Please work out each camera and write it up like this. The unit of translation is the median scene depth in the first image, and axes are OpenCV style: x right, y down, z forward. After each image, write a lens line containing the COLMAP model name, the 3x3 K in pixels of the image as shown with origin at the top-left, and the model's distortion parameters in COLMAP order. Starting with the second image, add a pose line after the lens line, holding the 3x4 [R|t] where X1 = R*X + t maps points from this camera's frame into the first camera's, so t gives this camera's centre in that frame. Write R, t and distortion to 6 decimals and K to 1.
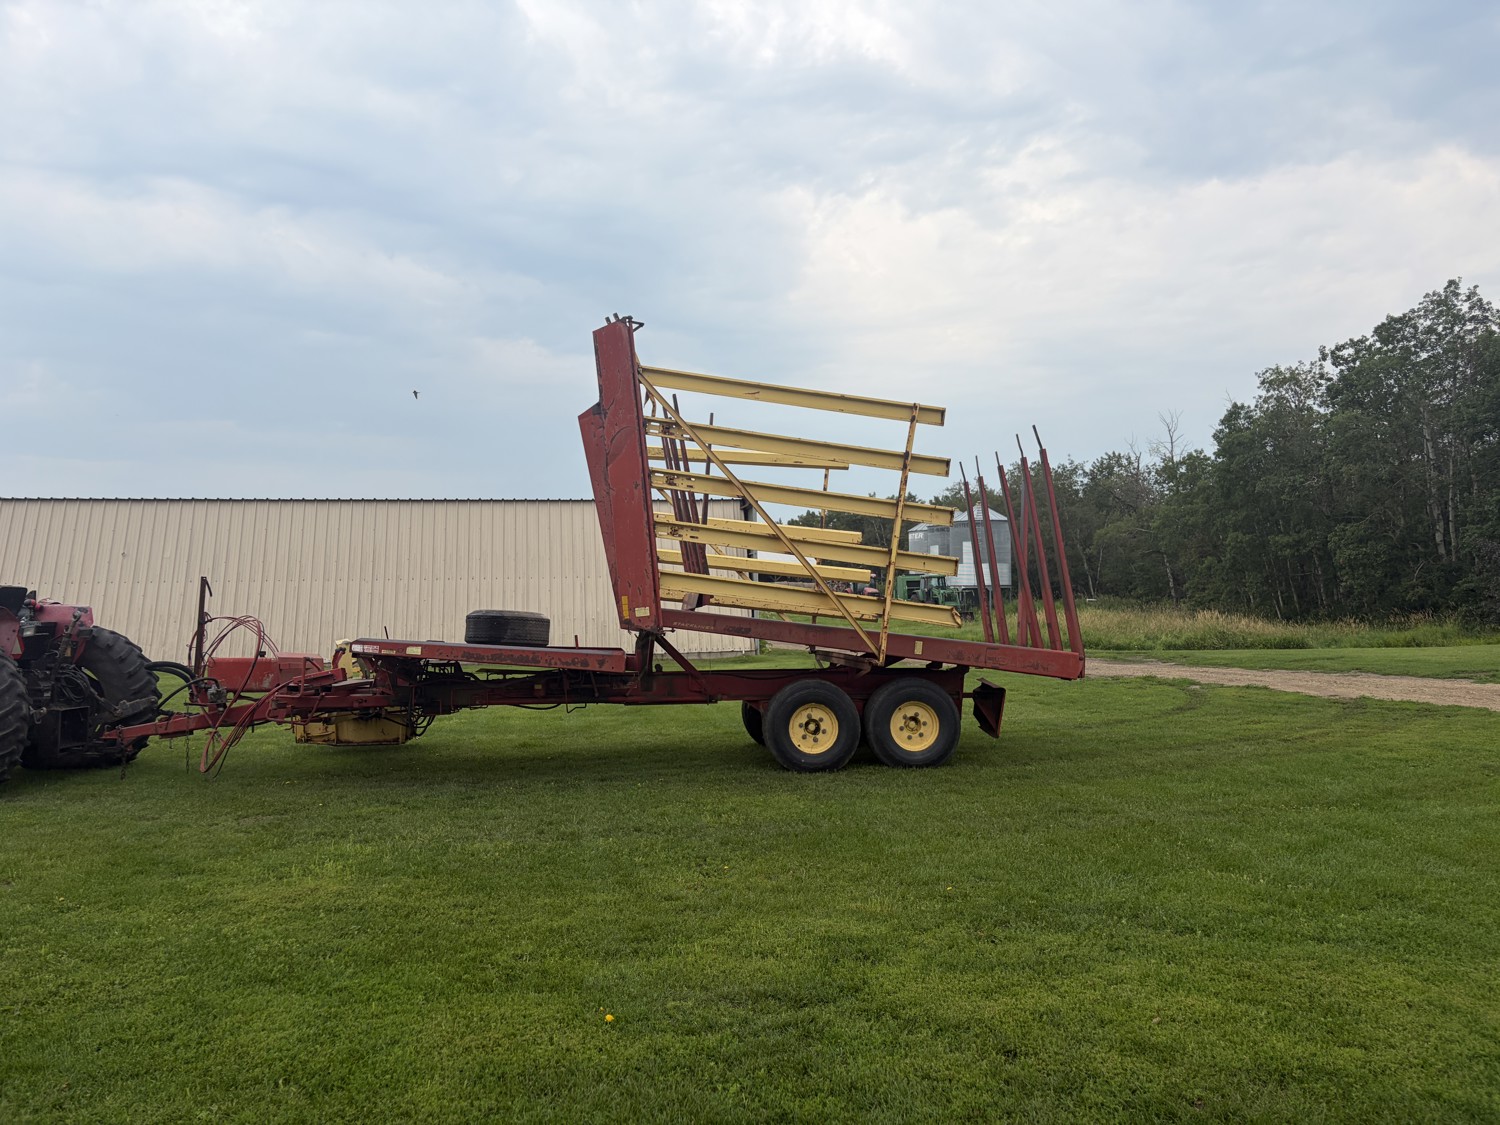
lens RADIAL K [[1132.5, 0, 752.6], [0, 1132.5, 556.6], [0, 0, 1]] dist [0.047411, -0.043506]
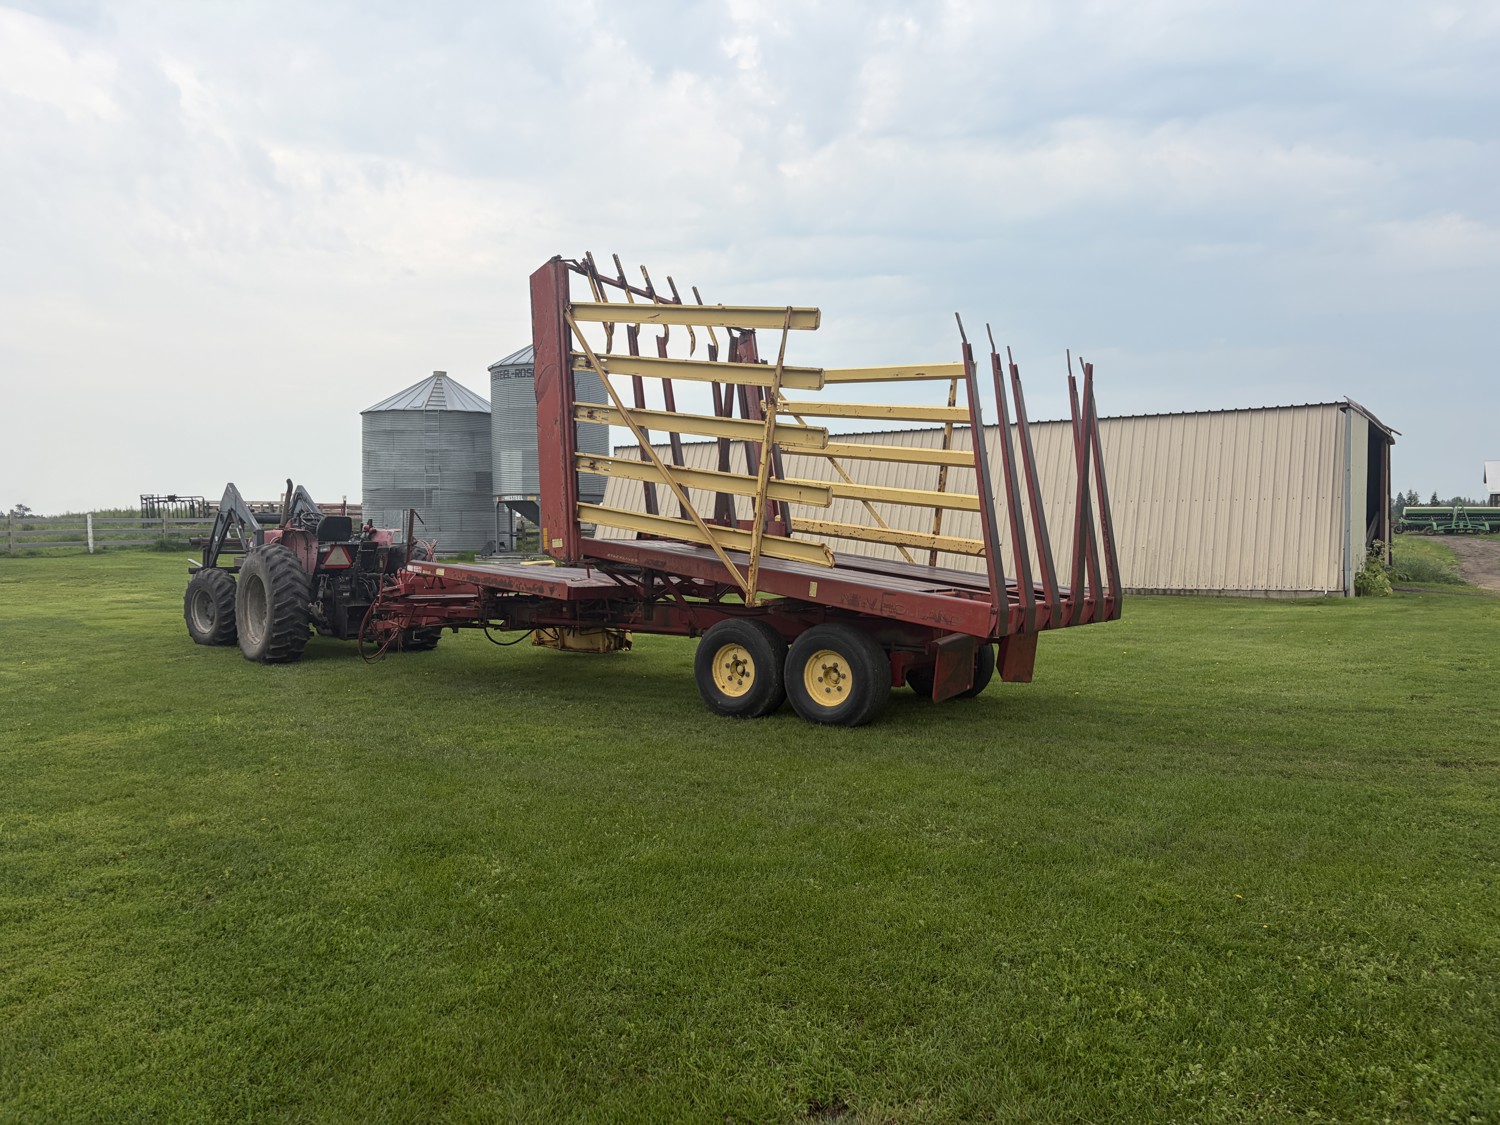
lens RADIAL K [[1132.5, 0, 766.0], [0, 1132.5, 570.0], [0, 0, 1]] dist [0.047411, -0.043506]
pose [[0.748033, 0.033629, -0.662809, 0.689346], [0.019155, 0.997205, 0.072214, 0.001688], [0.663385, -0.066715, 0.745298, 0.322070]]
